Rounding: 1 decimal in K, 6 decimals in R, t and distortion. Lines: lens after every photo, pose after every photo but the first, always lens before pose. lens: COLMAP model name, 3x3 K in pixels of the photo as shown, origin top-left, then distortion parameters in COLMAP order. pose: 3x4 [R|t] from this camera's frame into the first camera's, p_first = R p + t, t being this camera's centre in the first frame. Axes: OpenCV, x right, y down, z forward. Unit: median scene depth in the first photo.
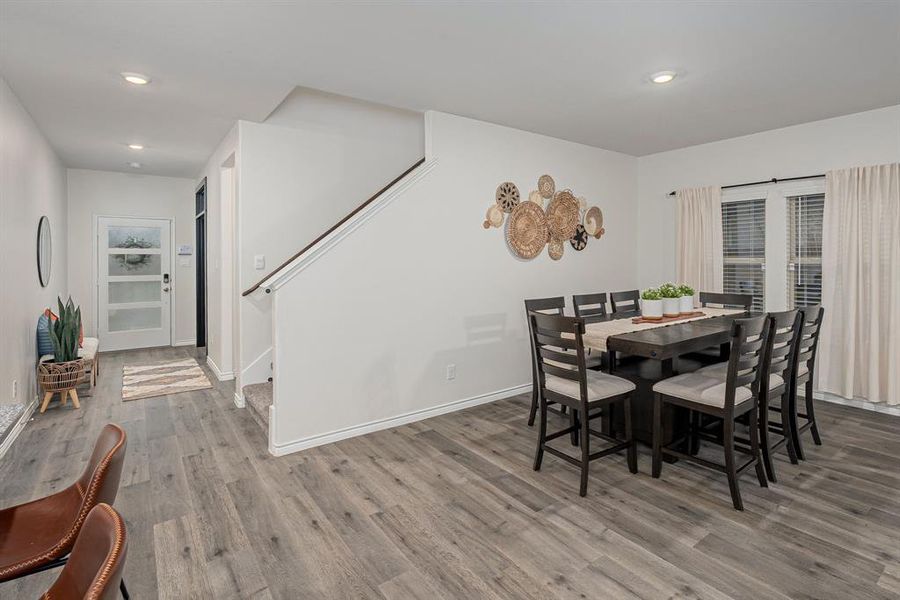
lens RADIAL K [[429.5, 0, 447.1], [0, 429.5, 263.1], [0, 0, 1]] dist [0.001441, 0.000113]
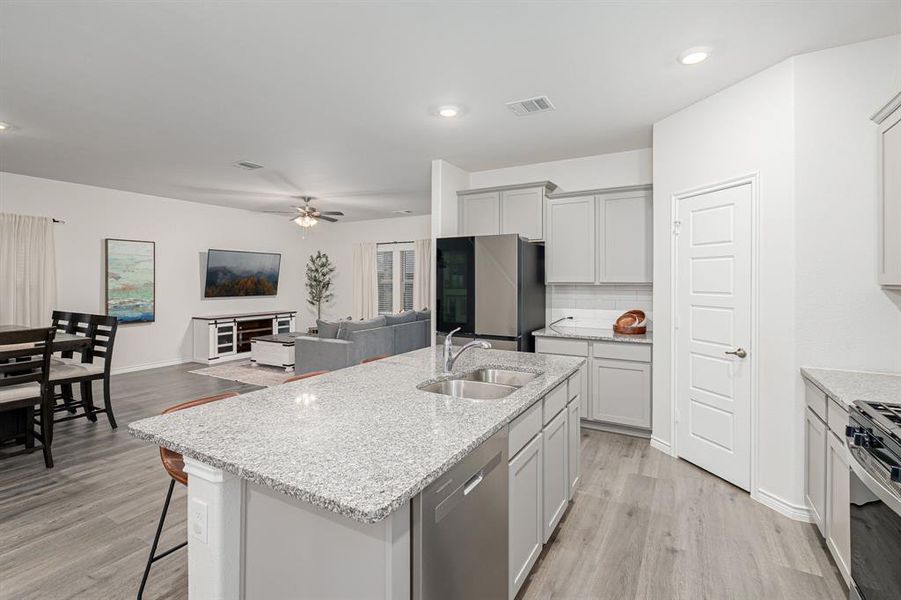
lens RADIAL K [[430.0, 0, 449.7], [0, 430.0, 291.6], [0, 0, 1]] dist [0.001441, 0.000113]
pose [[-0.411635, -0.012524, 0.911263, -1.412817], [0.001022, 0.999899, 0.014203, 0.006134], [-0.911348, 0.006778, -0.411580, 0.477112]]
